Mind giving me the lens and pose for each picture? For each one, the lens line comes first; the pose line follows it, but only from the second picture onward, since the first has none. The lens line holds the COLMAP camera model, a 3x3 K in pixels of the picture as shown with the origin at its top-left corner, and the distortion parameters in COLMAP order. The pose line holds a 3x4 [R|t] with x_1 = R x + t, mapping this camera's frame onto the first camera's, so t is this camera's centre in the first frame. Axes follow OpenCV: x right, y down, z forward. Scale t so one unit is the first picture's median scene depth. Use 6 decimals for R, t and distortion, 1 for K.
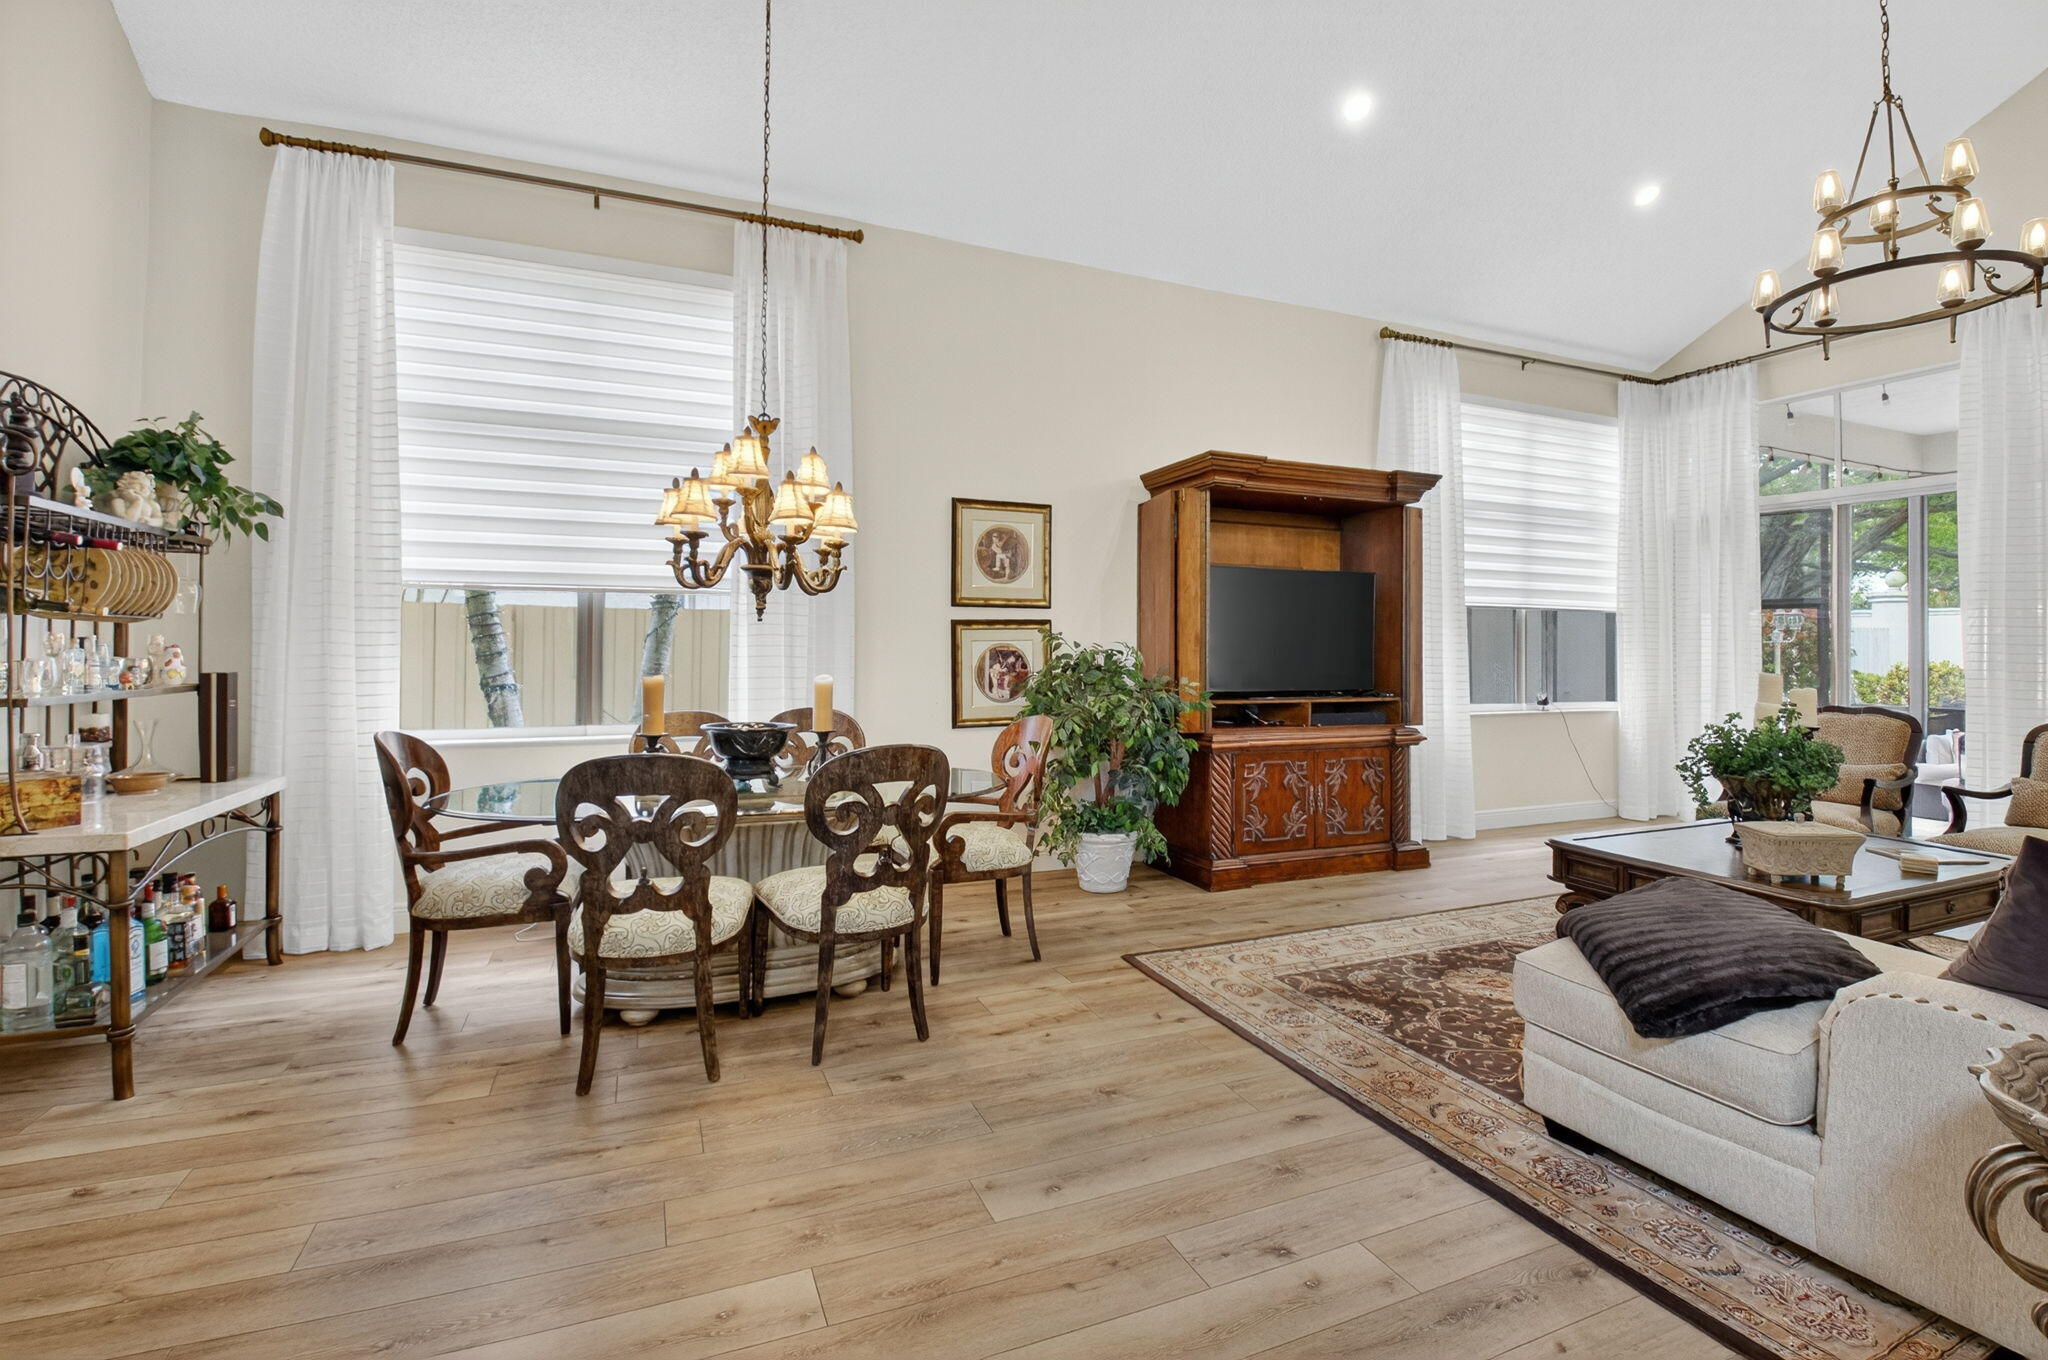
lens RADIAL K [[917.6, 0, 1031.3], [0, 917.6, 620.9], [0, 0, 1]] dist [0.012778, -0.025227]
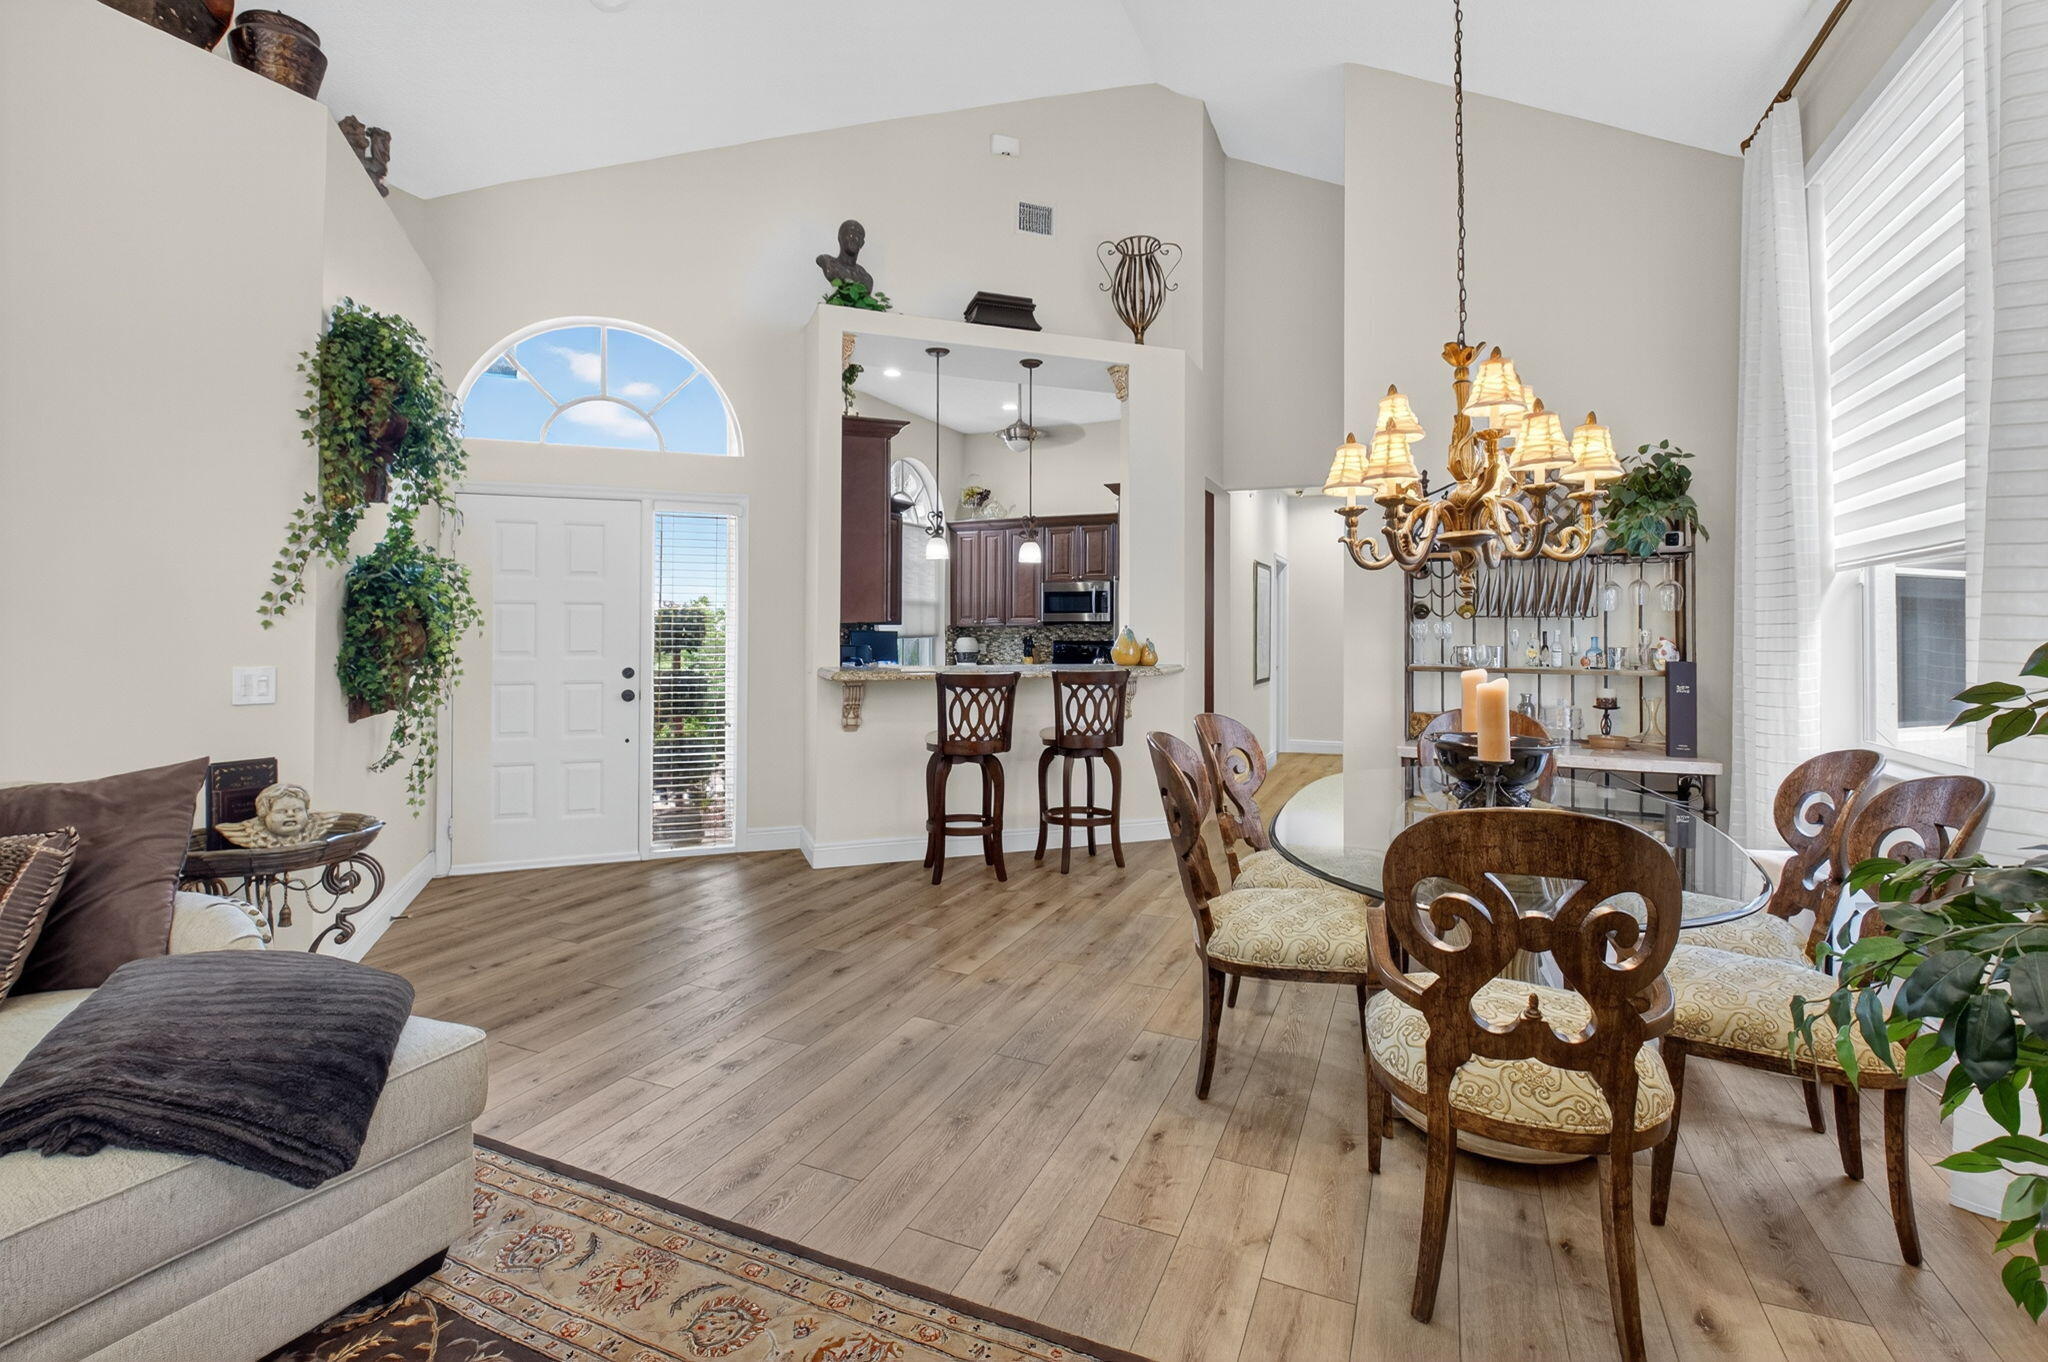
lens RADIAL K [[917.6, 0, 1031.3], [0, 917.6, 621.9], [0, 0, 1]] dist [0.012778, -0.025227]
pose [[-0.725913, -0.017656, -0.687560, 0.415554], [0.012490, 0.999167, -0.038846, 0.032933], [0.687673, -0.036787, -0.725088, 1.073500]]
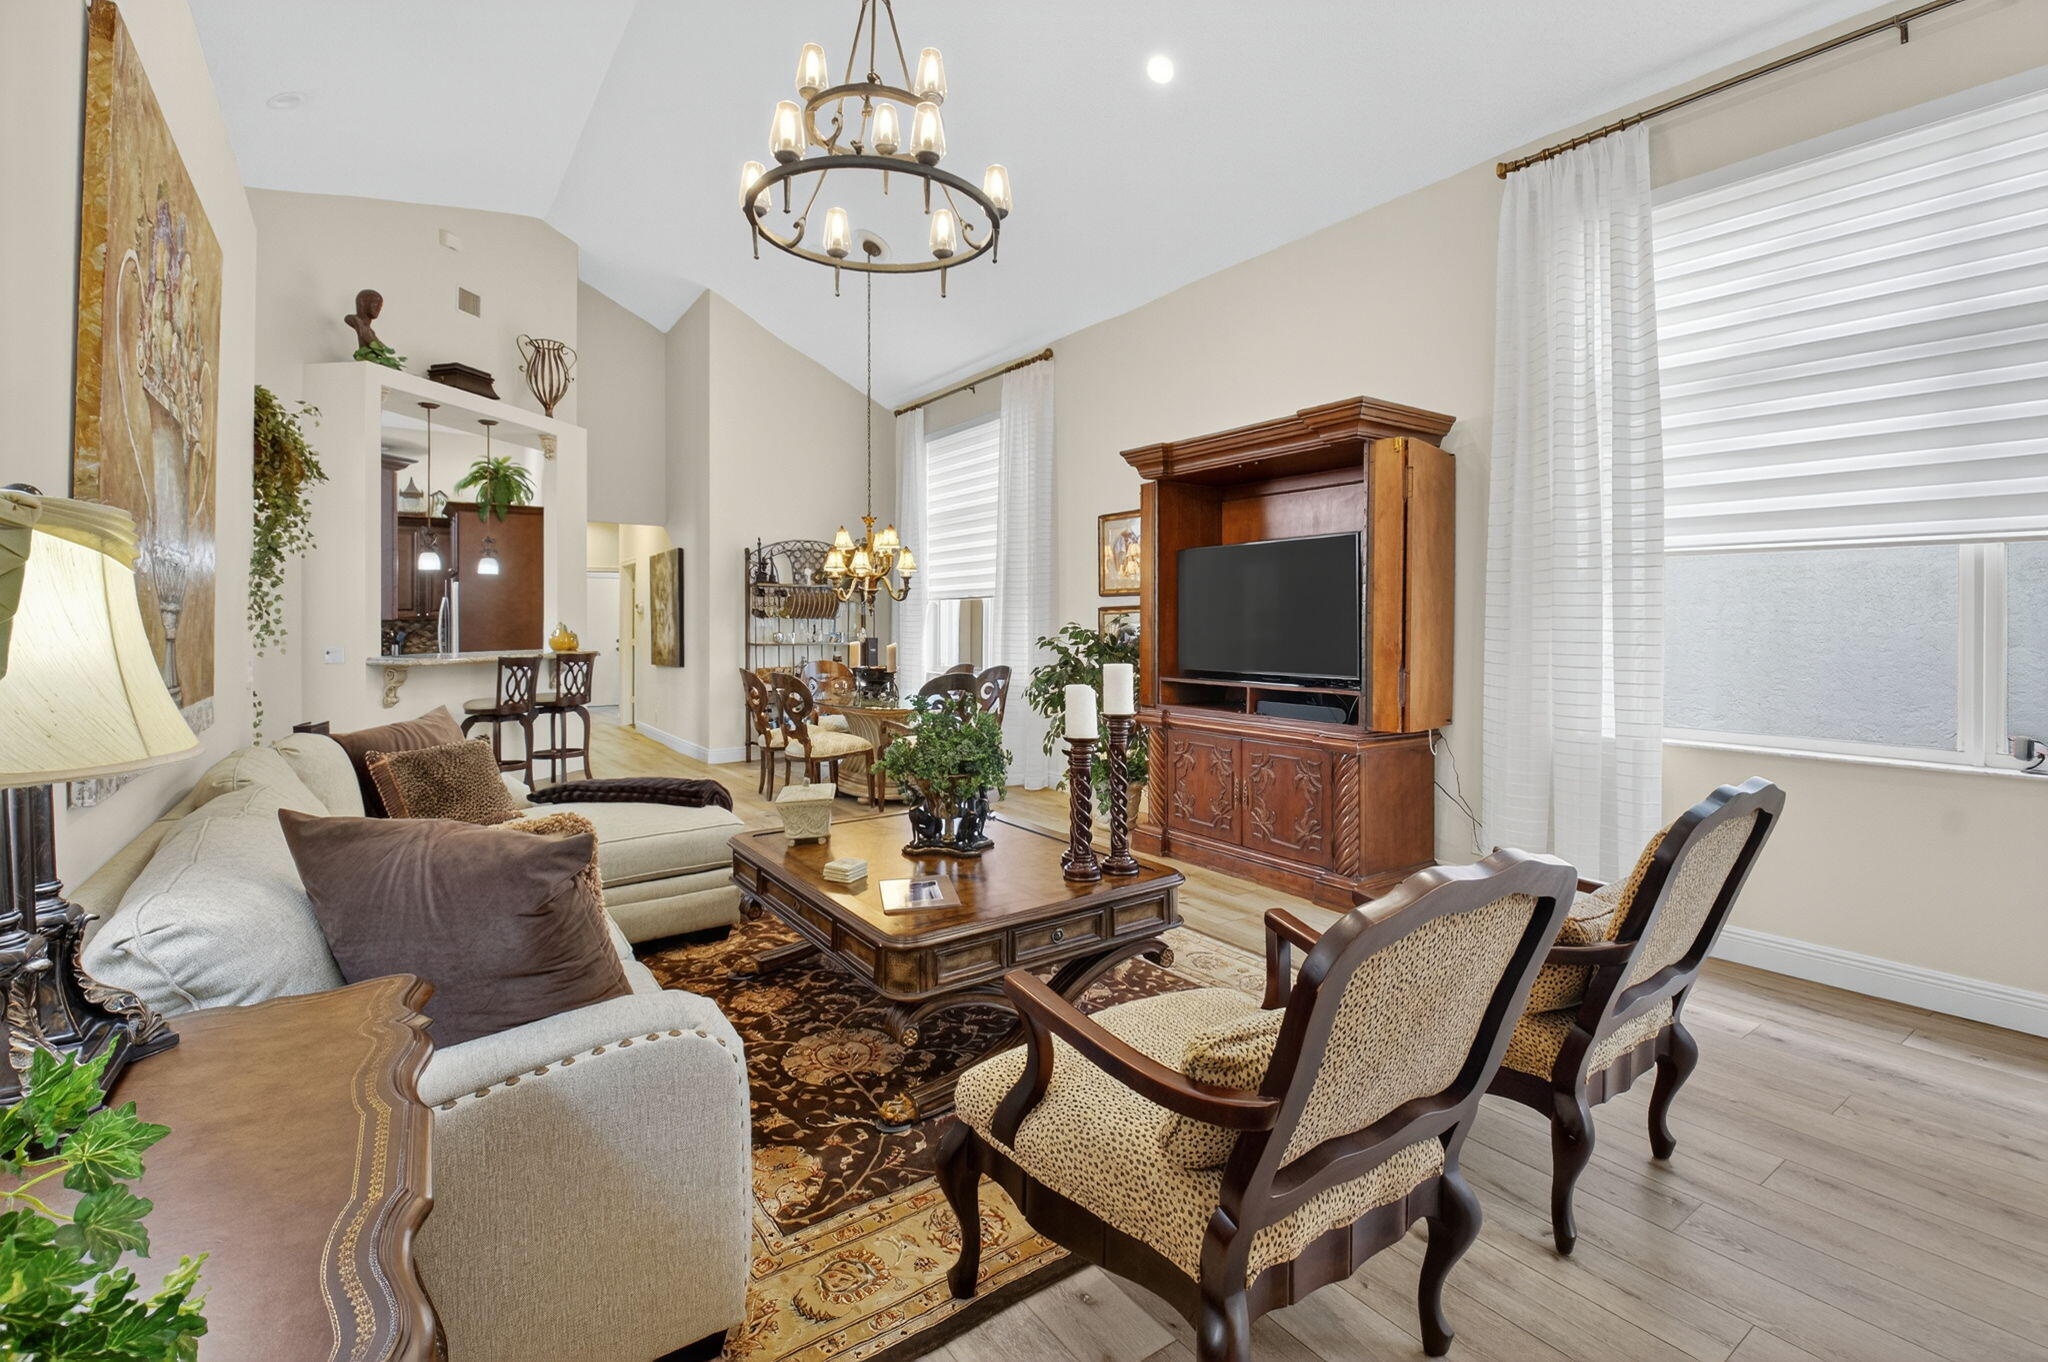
lens RADIAL K [[917.6, 0, 1031.3], [0, 917.6, 621.9], [0, 0, 1]] dist [0.012778, -0.025227]
pose [[0.206560, -0.006991, -0.978409, 1.455780], [0.032894, 0.999459, -0.000197, 0.020790], [0.977881, -0.032144, 0.206678, 0.755051]]
